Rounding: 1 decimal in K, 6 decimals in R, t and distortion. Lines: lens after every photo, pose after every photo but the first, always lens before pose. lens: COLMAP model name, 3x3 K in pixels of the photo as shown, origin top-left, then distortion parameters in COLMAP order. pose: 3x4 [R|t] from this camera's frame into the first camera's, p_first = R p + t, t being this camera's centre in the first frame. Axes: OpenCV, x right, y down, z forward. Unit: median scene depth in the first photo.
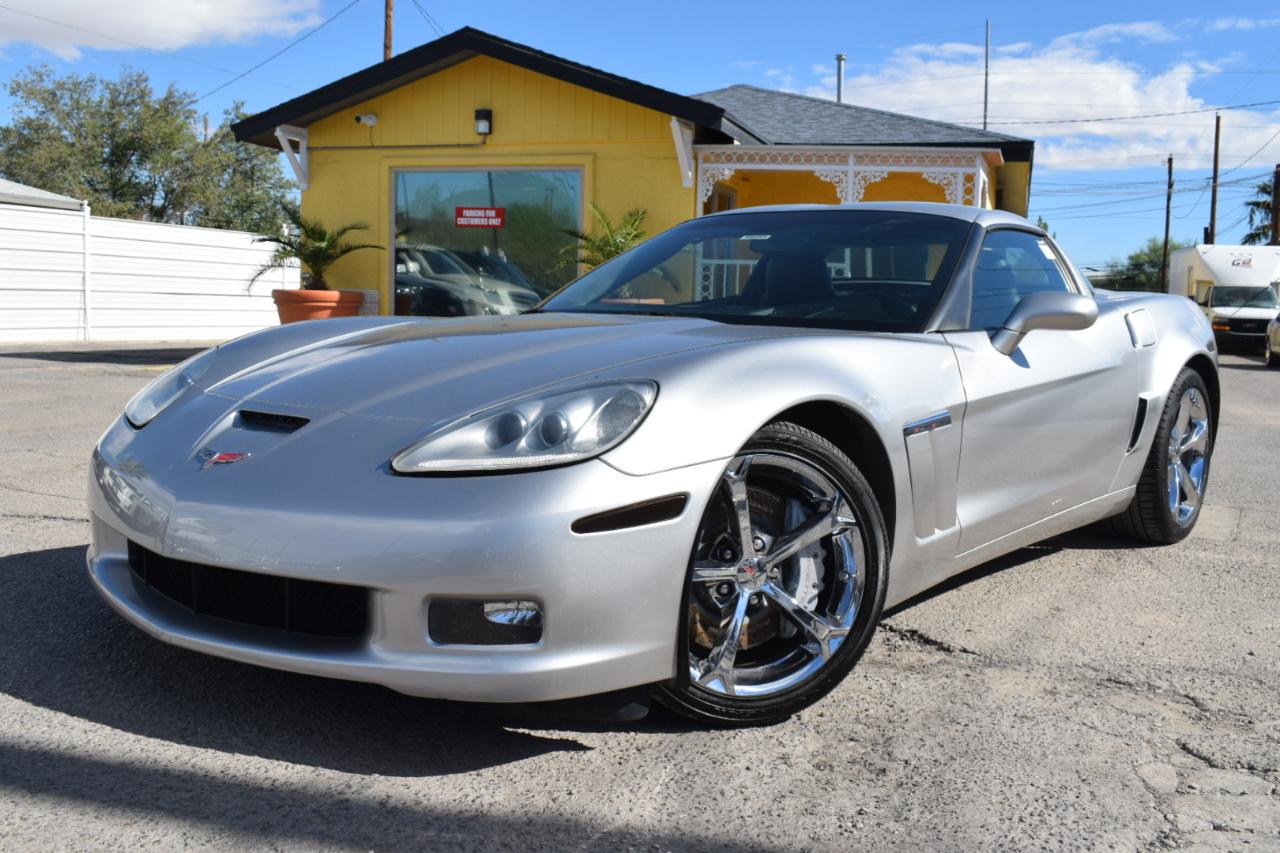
lens RADIAL K [[1260.4, 0, 674.8], [0, 1260.4, 426.0], [0, 0, 1]] dist [-0.076563, 0.011232]
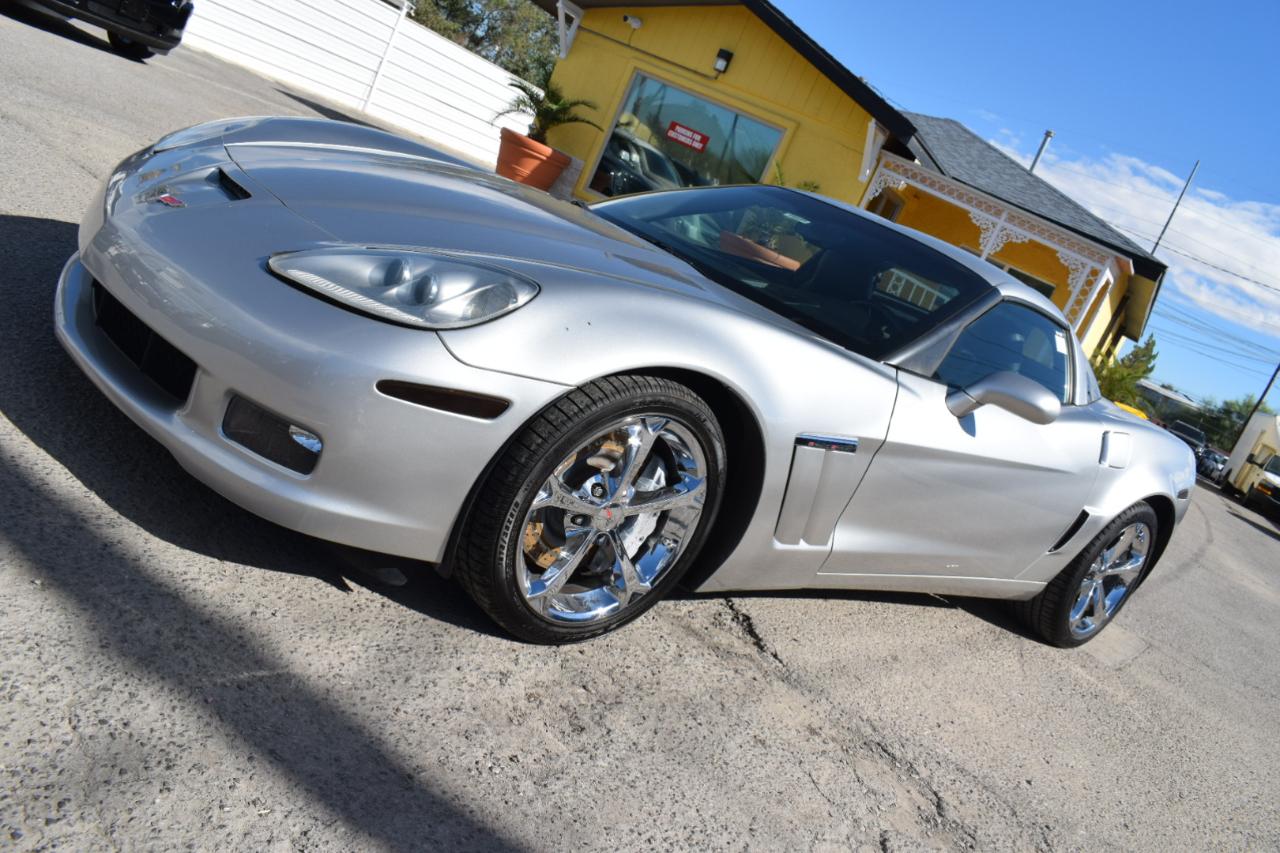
lens RADIAL K [[1014.5, 0, 642.8], [0, 1014.5, 461.9], [0, 0, 1]] dist [-0.098571, 0.000136]
pose [[0.902041, 0.413722, -0.123109, 0.120878], [-0.395995, 0.906664, 0.145426, -0.032822], [0.171784, -0.082430, 0.981680, 0.120876]]
